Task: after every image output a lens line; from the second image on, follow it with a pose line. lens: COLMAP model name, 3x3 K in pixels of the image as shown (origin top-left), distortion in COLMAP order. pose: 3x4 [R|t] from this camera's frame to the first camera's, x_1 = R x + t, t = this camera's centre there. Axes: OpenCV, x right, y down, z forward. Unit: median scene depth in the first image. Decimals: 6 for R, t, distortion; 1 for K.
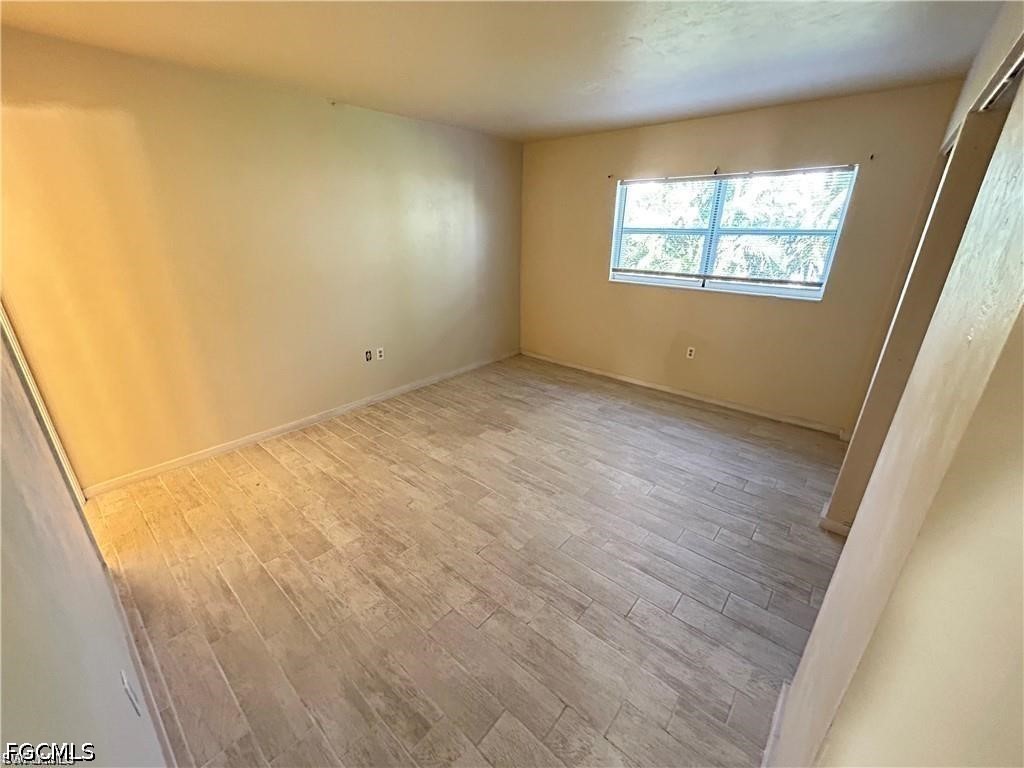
lens RADIAL K [[412.6, 0, 511.0], [0, 412.6, 383.9], [0, 0, 1]] dist [0.000086, -0.000303]
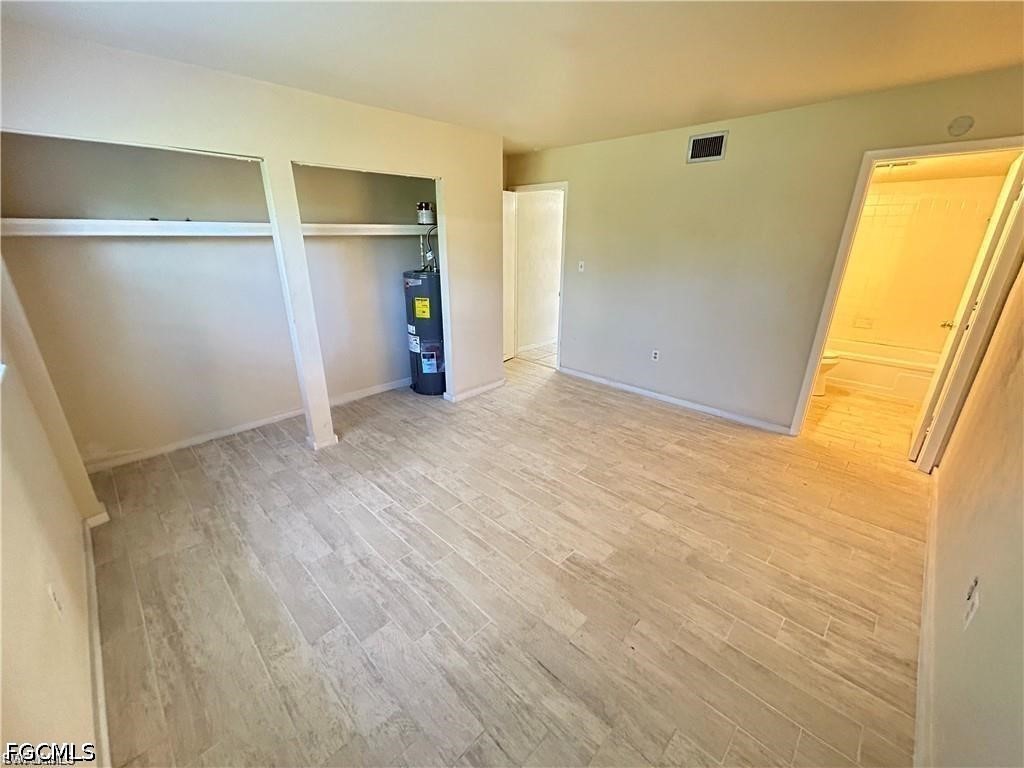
lens RADIAL K [[412.6, 0, 511.1], [0, 412.6, 384.2], [0, 0, 1]] dist [0.000086, -0.000303]
pose [[-0.997760, -0.030951, 0.059307, 0.060351], [0.015726, 0.753179, 0.657628, -0.547975], [-0.065023, 0.657087, -0.751005, 1.431995]]
